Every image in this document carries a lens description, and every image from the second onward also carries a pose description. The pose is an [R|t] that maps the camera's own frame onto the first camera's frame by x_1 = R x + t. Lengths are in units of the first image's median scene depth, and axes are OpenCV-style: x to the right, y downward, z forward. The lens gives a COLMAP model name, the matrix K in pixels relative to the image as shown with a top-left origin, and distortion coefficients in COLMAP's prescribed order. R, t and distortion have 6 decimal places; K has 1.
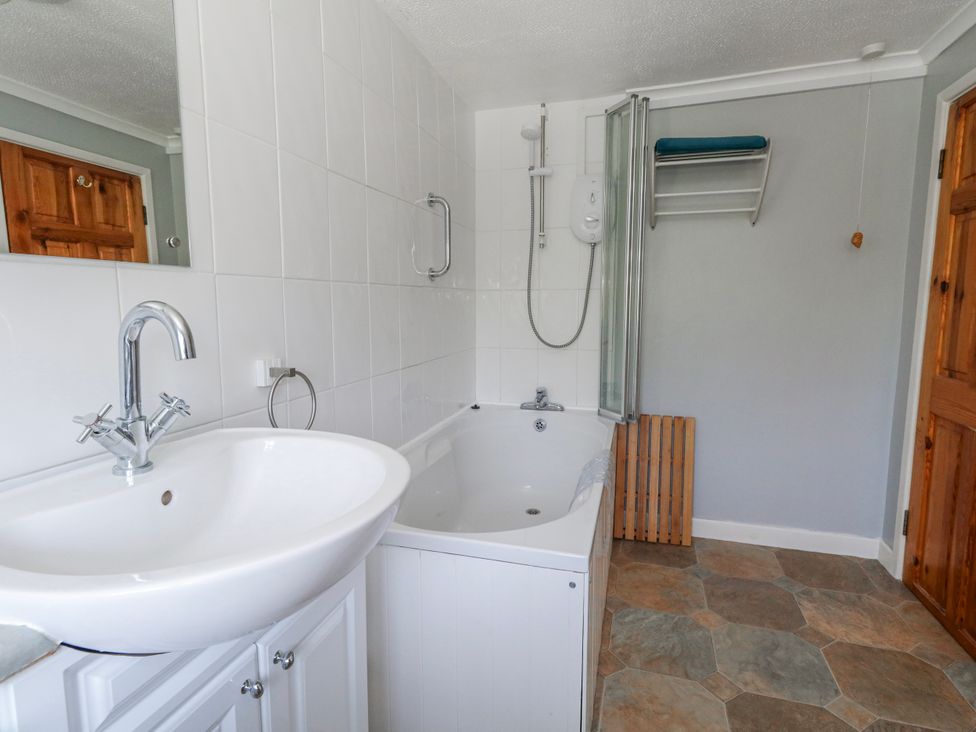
lens RADIAL K [[502.9, 0, 492.2], [0, 502.9, 359.9], [0, 0, 1]] dist [0.000547, -0.000925]
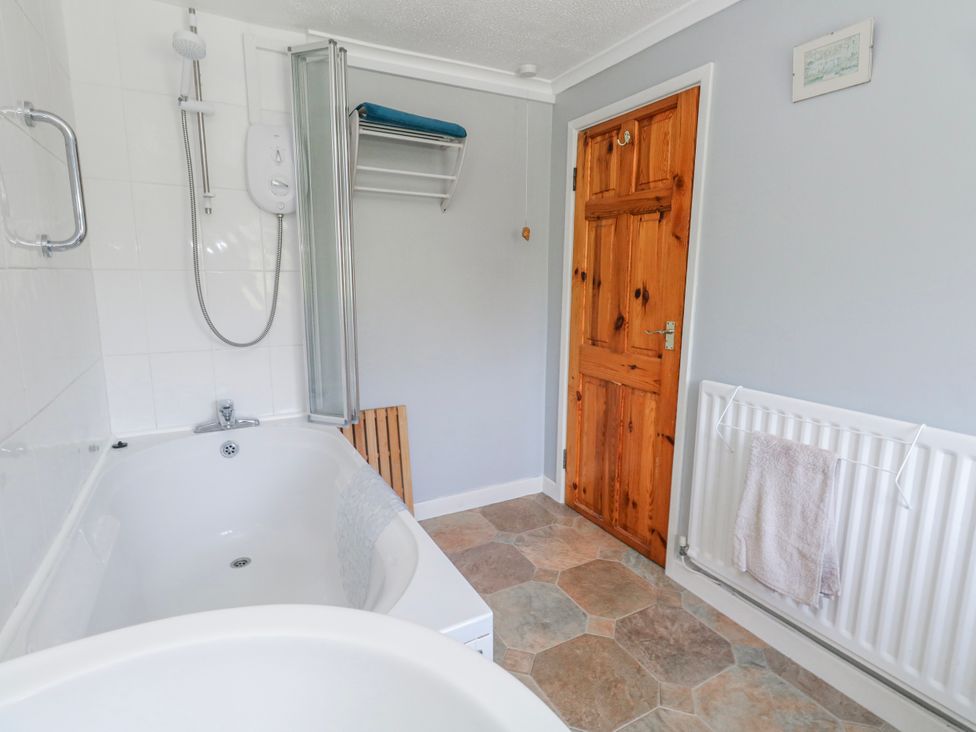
lens RADIAL K [[502.9, 0, 492.2], [0, 502.9, 359.9], [0, 0, 1]] dist [0.000547, -0.000925]
pose [[0.698930, -0.111431, 0.706456, -0.194086], [0.072689, 0.993741, 0.084830, -0.052774], [-0.711487, -0.007938, 0.702654, 0.230658]]
